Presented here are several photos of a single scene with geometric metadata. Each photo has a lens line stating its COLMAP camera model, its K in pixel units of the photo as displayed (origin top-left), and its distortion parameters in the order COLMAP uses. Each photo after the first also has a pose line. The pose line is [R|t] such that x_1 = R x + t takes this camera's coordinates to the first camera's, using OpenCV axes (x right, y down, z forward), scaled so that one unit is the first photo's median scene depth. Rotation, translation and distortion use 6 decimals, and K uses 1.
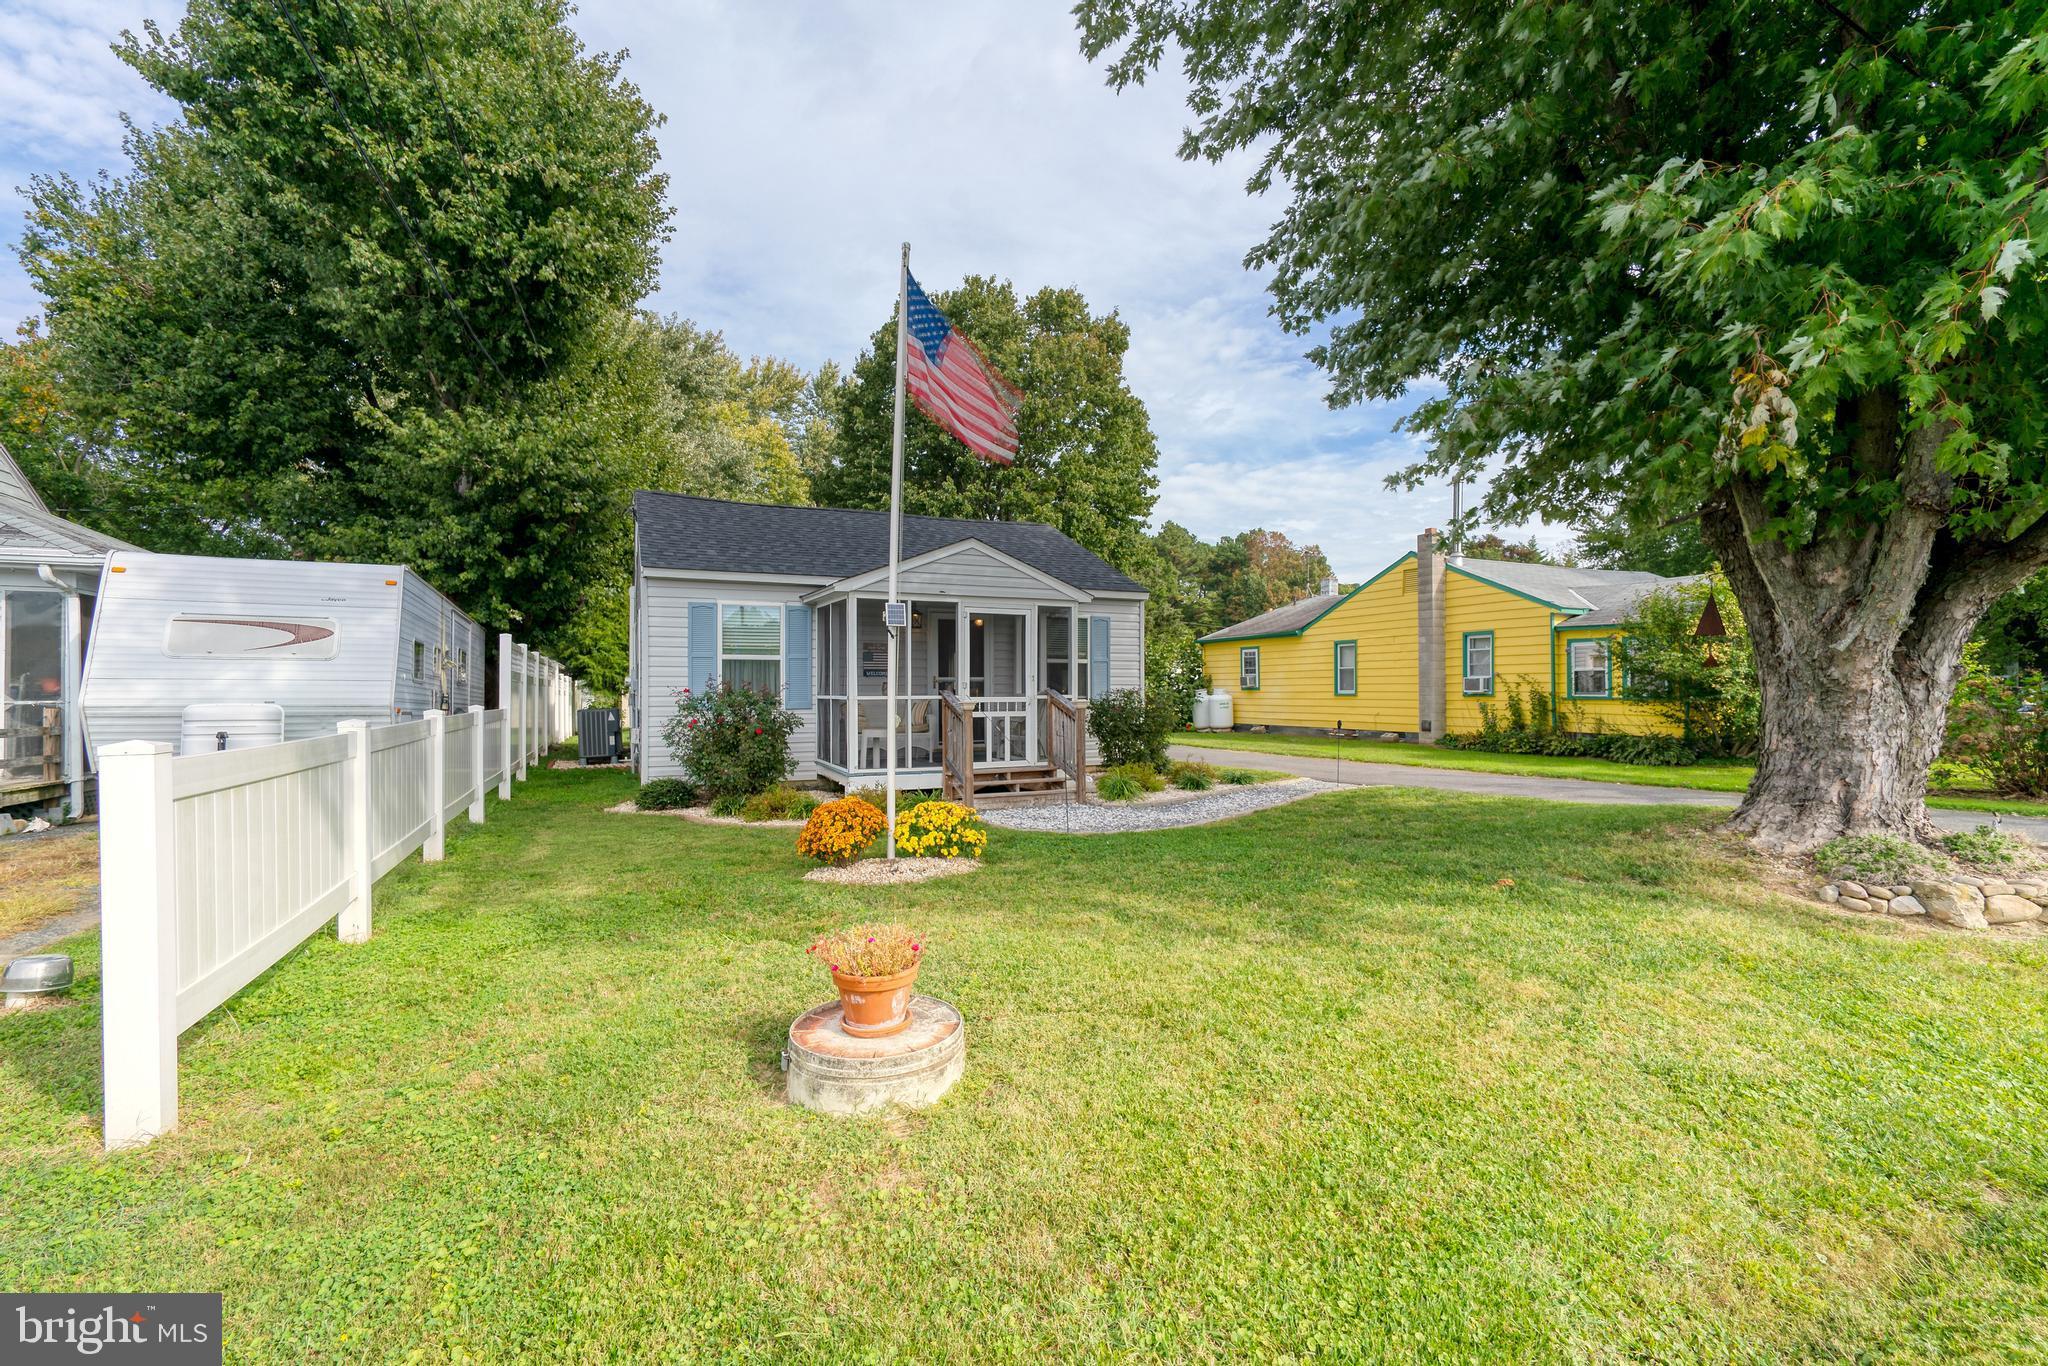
lens RADIAL K [[902.0, 0, 1013.4], [0, 902.0, 682.1], [0, 0, 1]] dist [-0.000608, 0.000004]
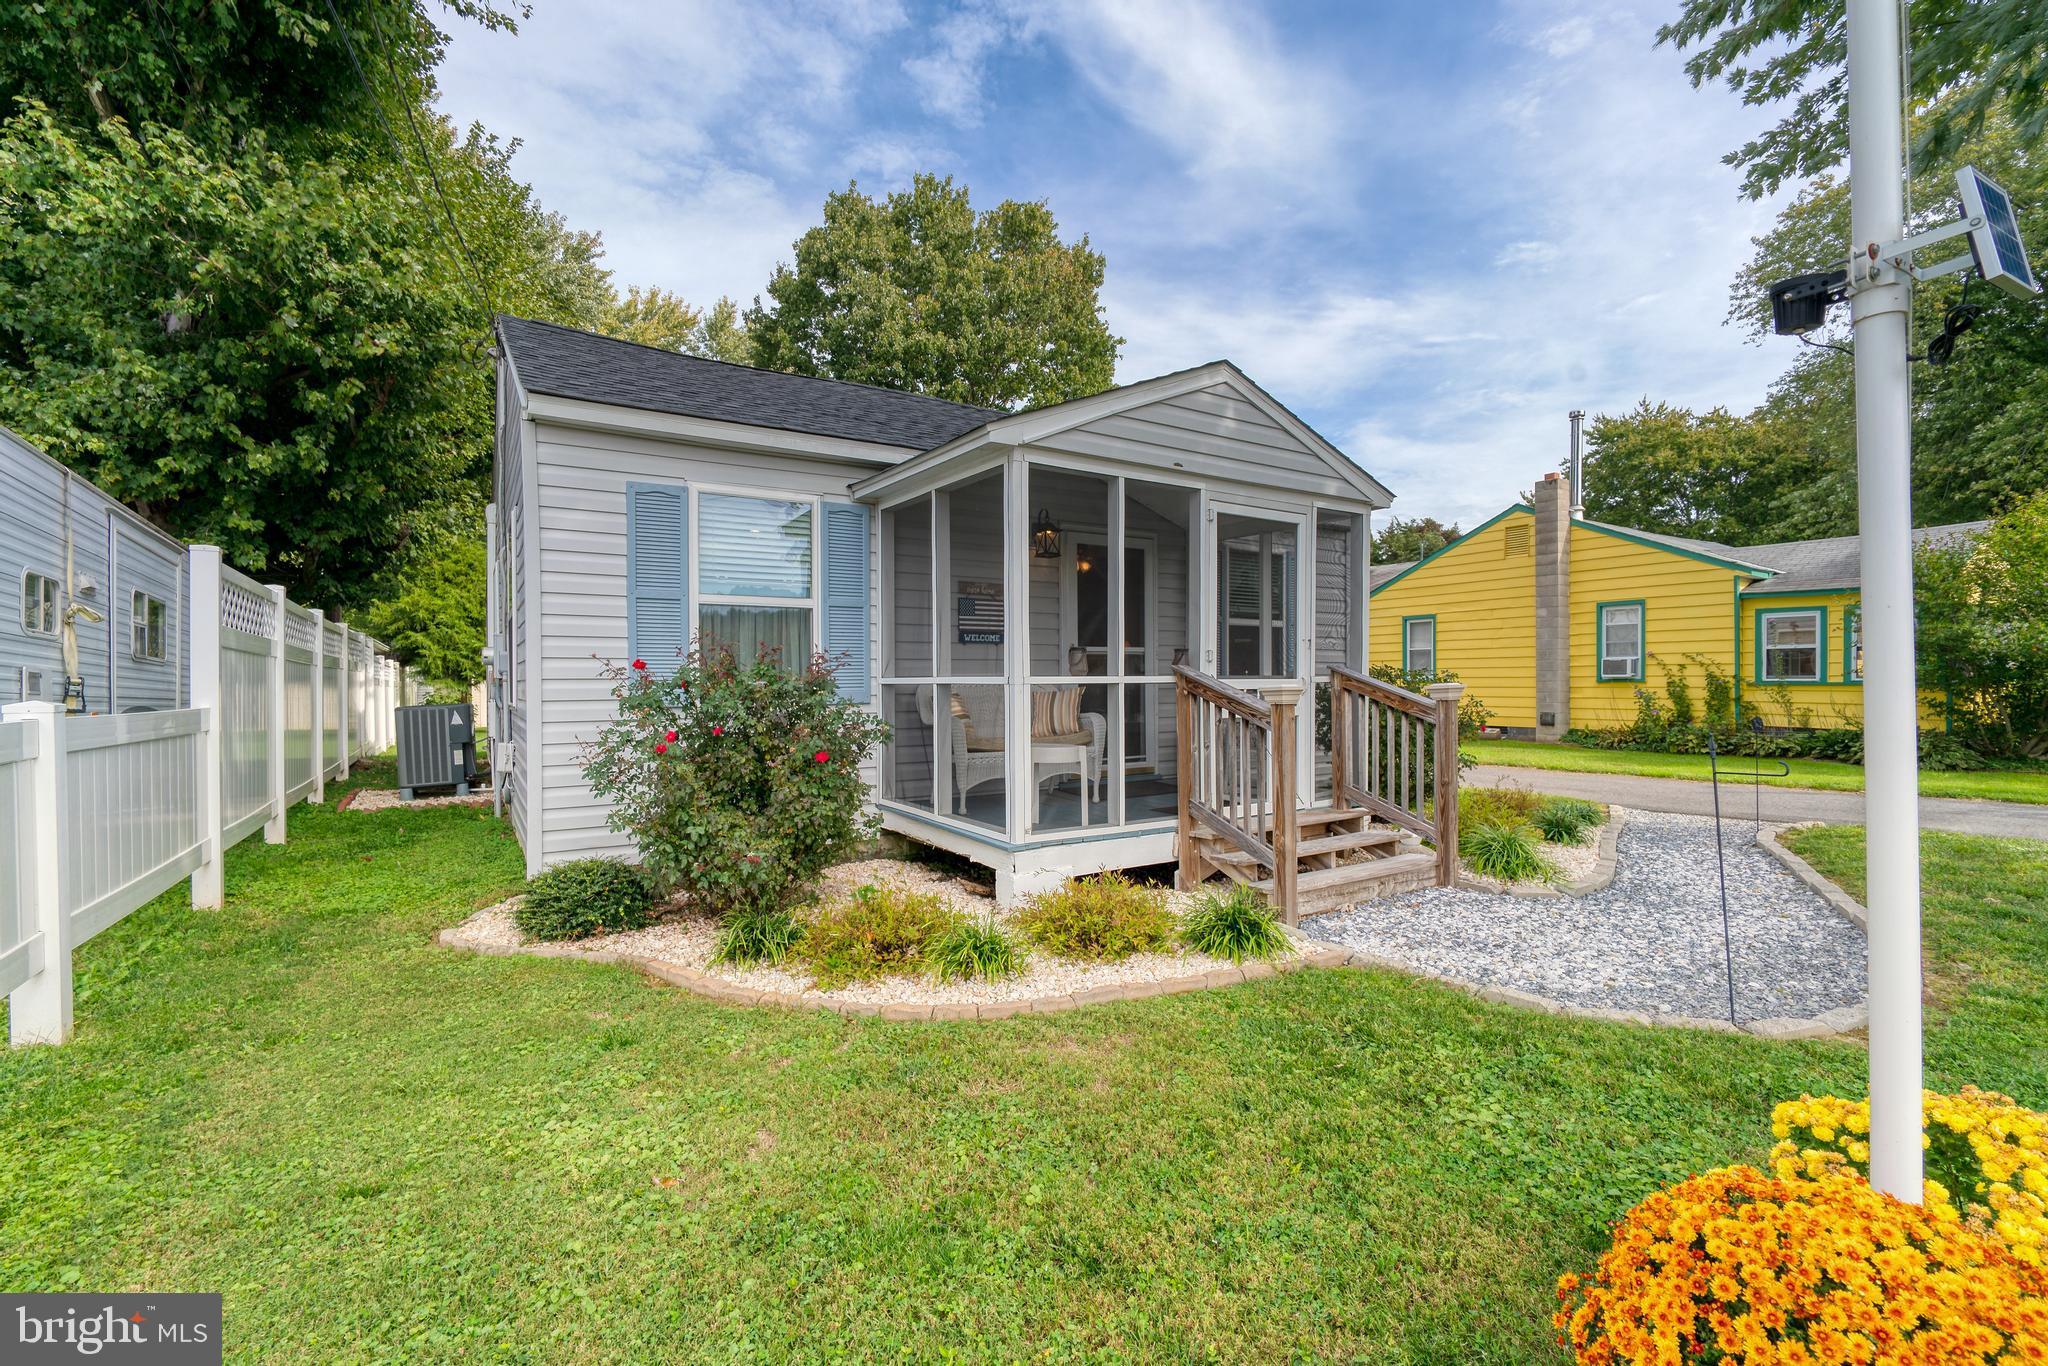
lens RADIAL K [[888.6, 0, 1015.8], [0, 888.6, 689.8], [0, 0, 1]] dist [-0.003279, 0.000039]
pose [[0.989911, -0.004408, 0.141625, -0.136340], [0.001867, 0.999835, 0.018069, 0.007915], [-0.141681, -0.017622, 0.989755, 0.307591]]
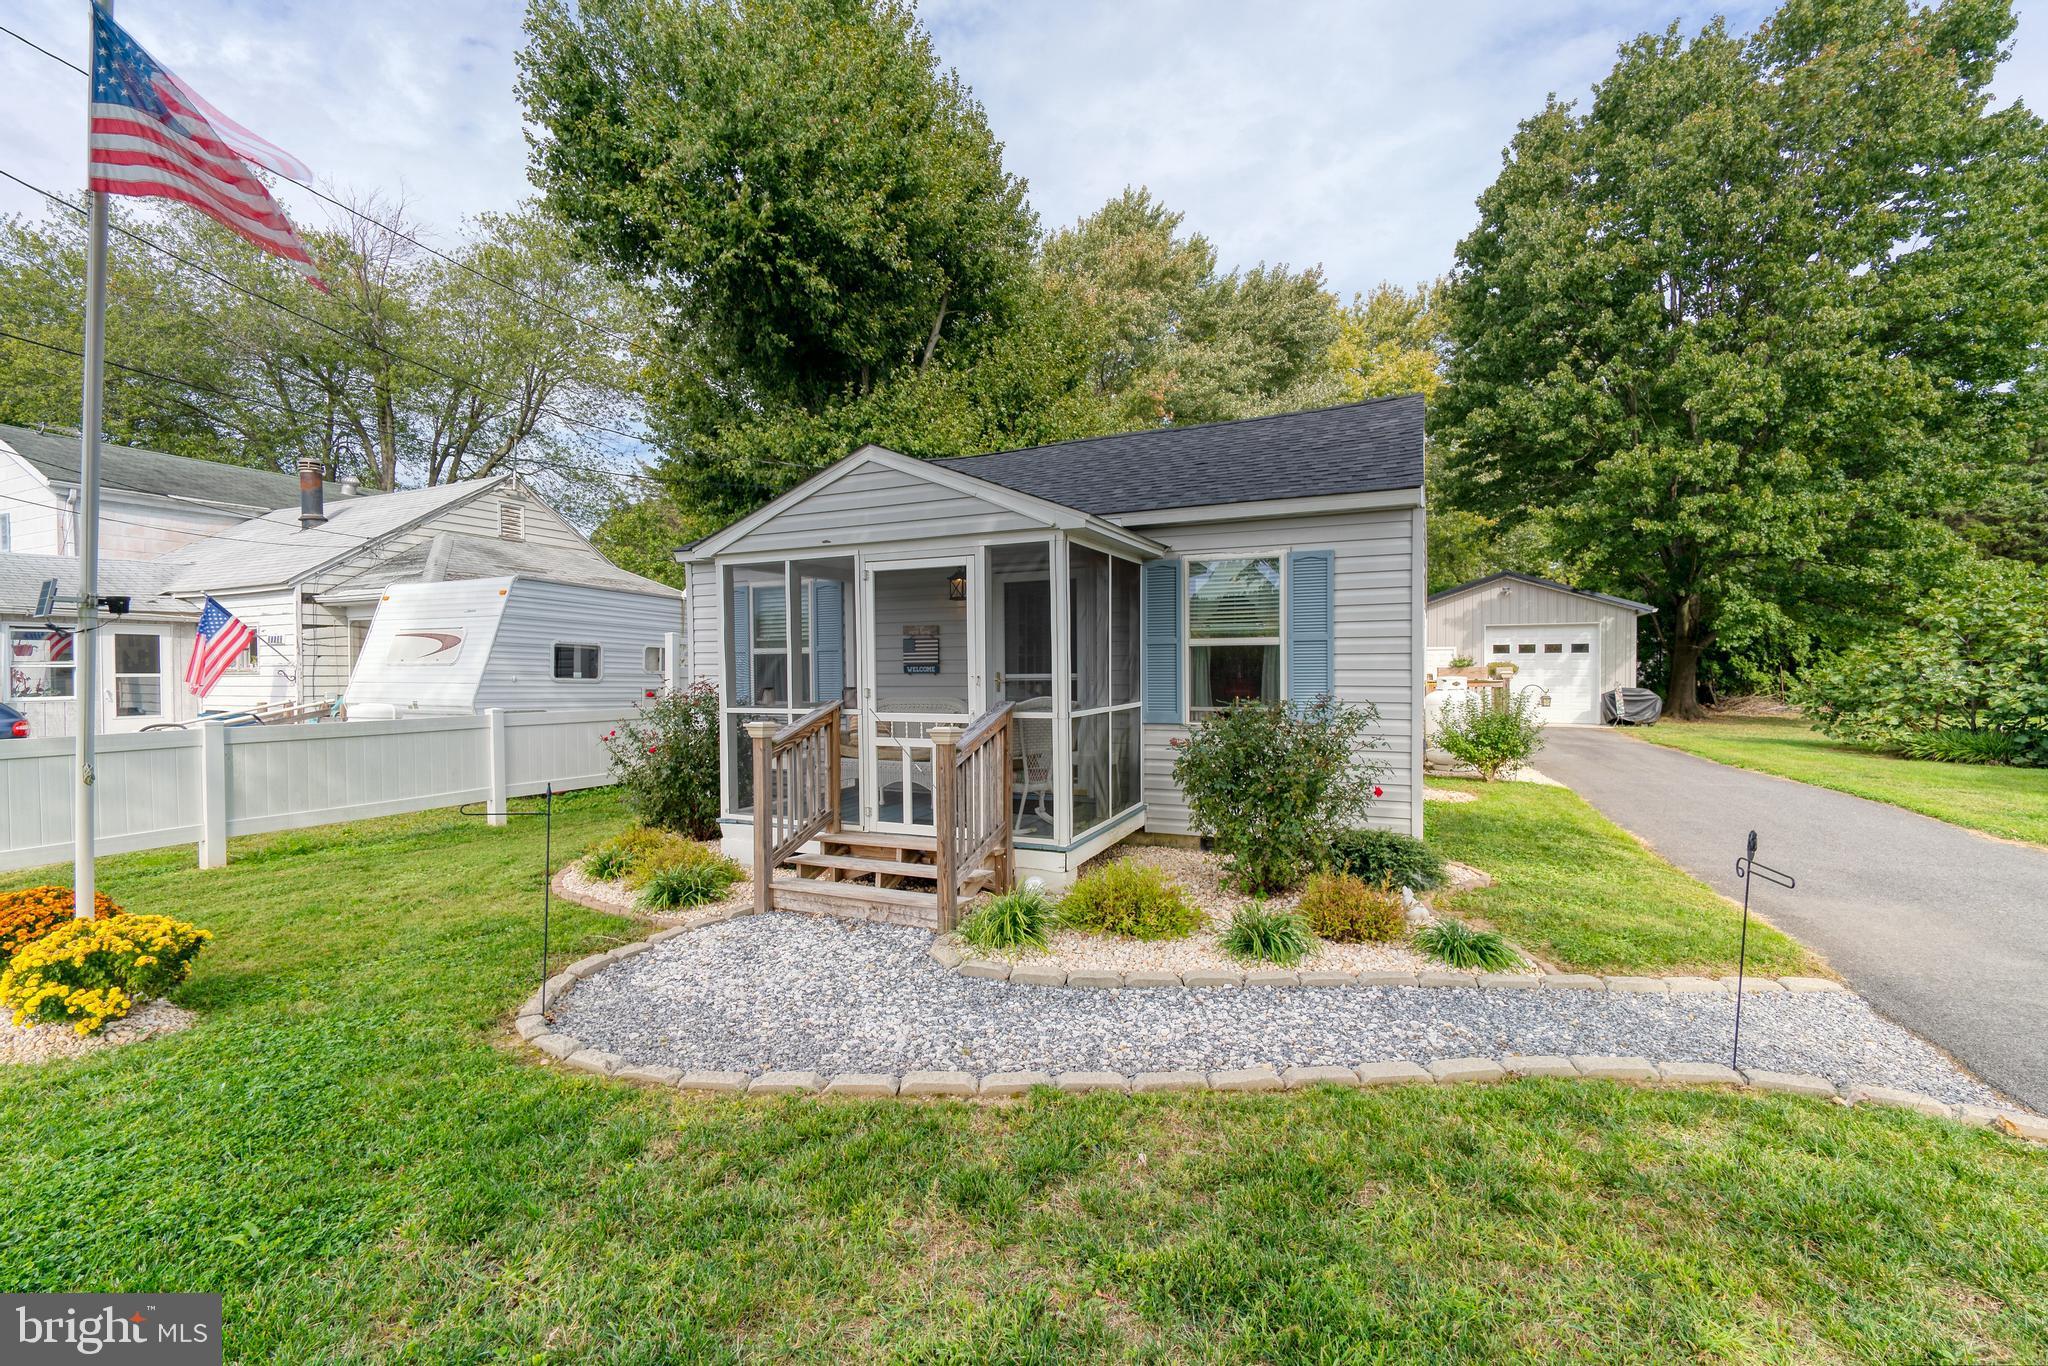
lens RADIAL K [[881.1, 0, 1012.6], [0, 881.1, 685.6], [0, 0, 1]] dist [-0.013675, 0.009798]
pose [[0.645876, 0.011094, -0.763362, 0.267642], [0.011477, 0.999640, 0.024239, -0.008436], [0.763356, -0.024417, 0.645517, 0.408184]]
